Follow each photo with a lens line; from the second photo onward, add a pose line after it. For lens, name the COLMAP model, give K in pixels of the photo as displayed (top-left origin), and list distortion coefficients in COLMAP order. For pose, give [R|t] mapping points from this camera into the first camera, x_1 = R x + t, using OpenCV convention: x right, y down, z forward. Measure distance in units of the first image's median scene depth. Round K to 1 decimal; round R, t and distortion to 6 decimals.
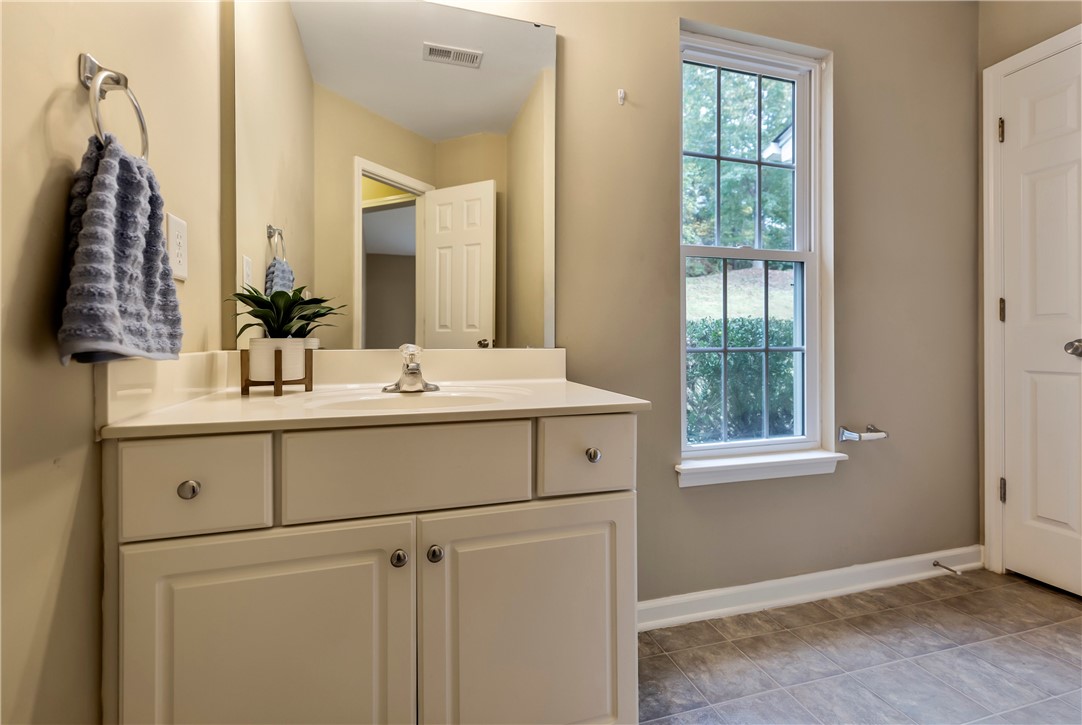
lens RADIAL K [[491.5, 0, 543.7], [0, 491.5, 334.9], [0, 0, 1]] dist [0.005267, 0.000413]
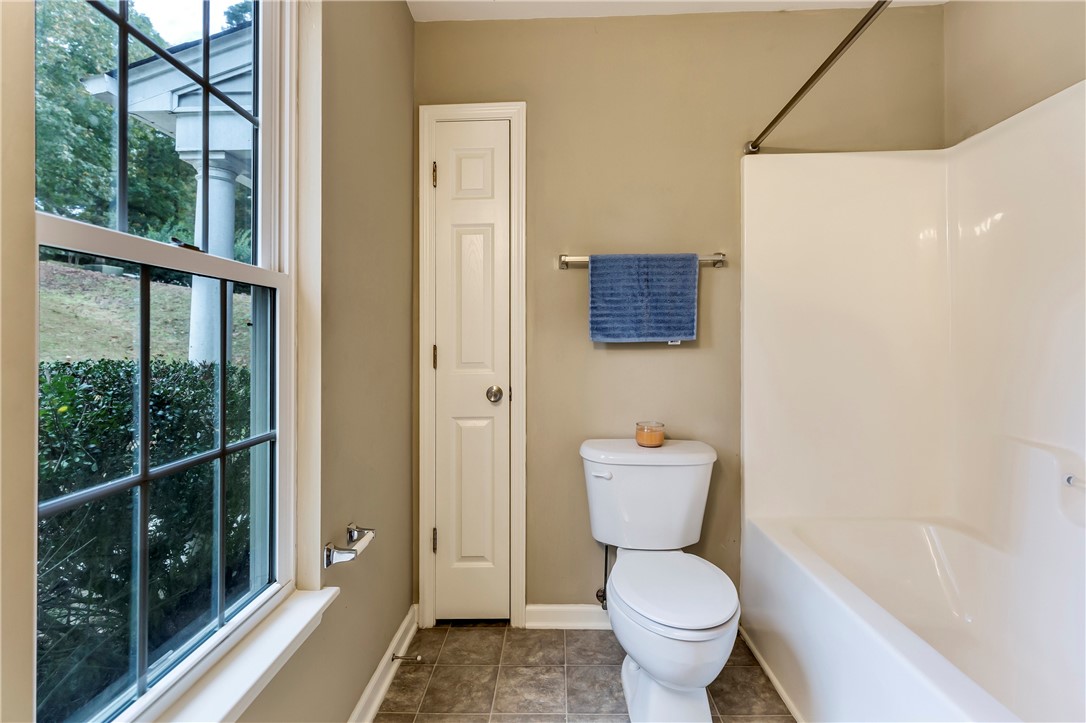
lens RADIAL K [[493.4, 0, 540.7], [0, 493.4, 338.9], [0, 0, 1]] dist [0.005267, 0.000413]
pose [[0.320523, 0.006762, 0.947217, 0.063101], [0.000932, 0.999972, -0.007454, -0.080150], [-0.947240, 0.003272, 0.320508, 0.488155]]
